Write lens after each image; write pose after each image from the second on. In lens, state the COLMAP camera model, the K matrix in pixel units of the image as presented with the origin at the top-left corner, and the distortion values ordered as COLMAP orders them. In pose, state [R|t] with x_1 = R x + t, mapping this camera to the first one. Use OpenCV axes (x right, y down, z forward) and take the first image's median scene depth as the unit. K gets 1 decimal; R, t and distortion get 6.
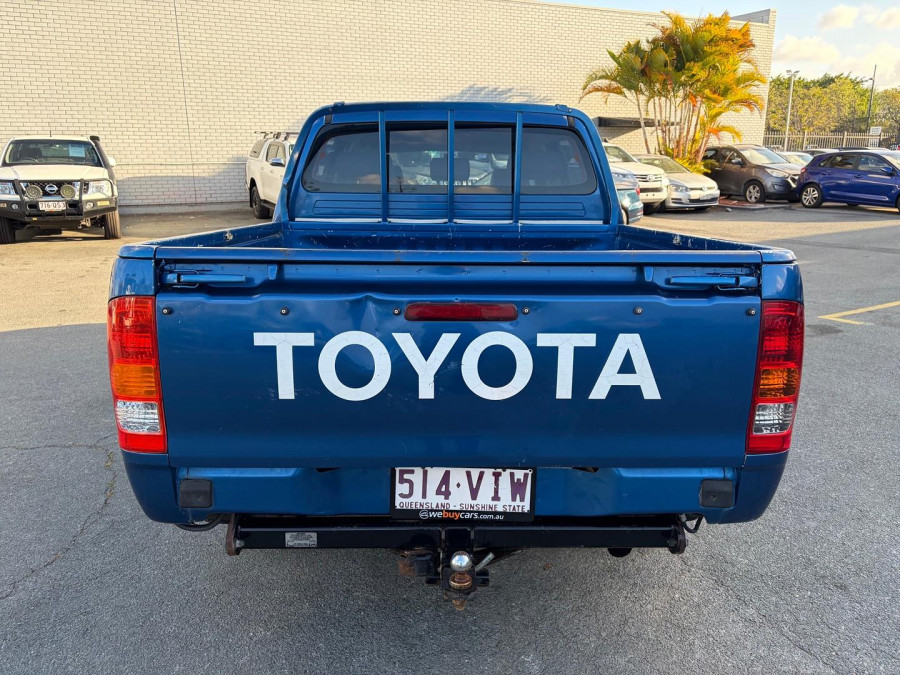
lens RADIAL K [[699.7, 0, 451.1], [0, 699.7, 317.3], [0, 0, 1]] dist [0.007455, -0.008149]
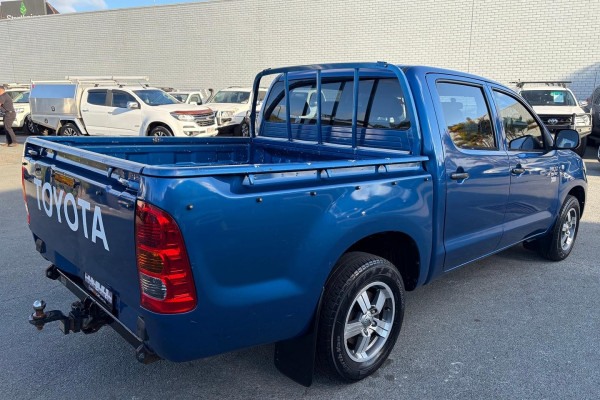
lens RADIAL K [[466.3, 0, 300.7], [0, 466.3, 186.5], [0, 0, 1]] dist [0.006030, -0.004822]
pose [[0.668360, 0.135378, -0.731415, 0.132611], [-0.166033, 0.985642, 0.030714, -0.013147], [0.725071, 0.100911, 0.681241, 0.056495]]
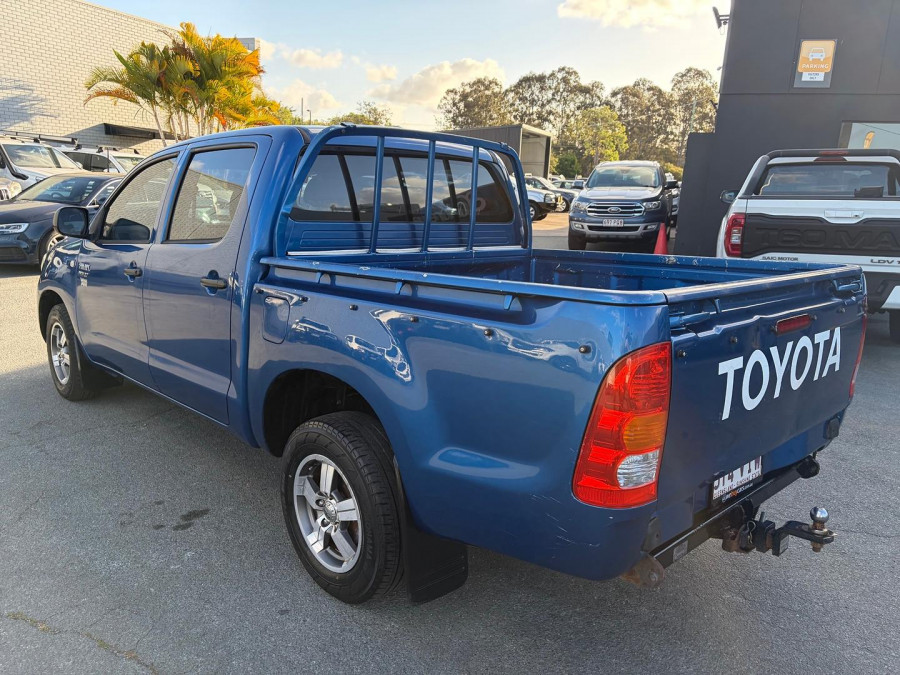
lens RADIAL K [[685.0, 0, 450.0], [0, 685.0, 337.5], [0, 0, 1]] dist [0.047818, 0.001151]
pose [[0.728874, -0.114688, 0.674973, -0.123182], [0.107380, 0.992818, 0.052739, -0.011193], [-0.676174, 0.034039, 0.735955, 0.047073]]
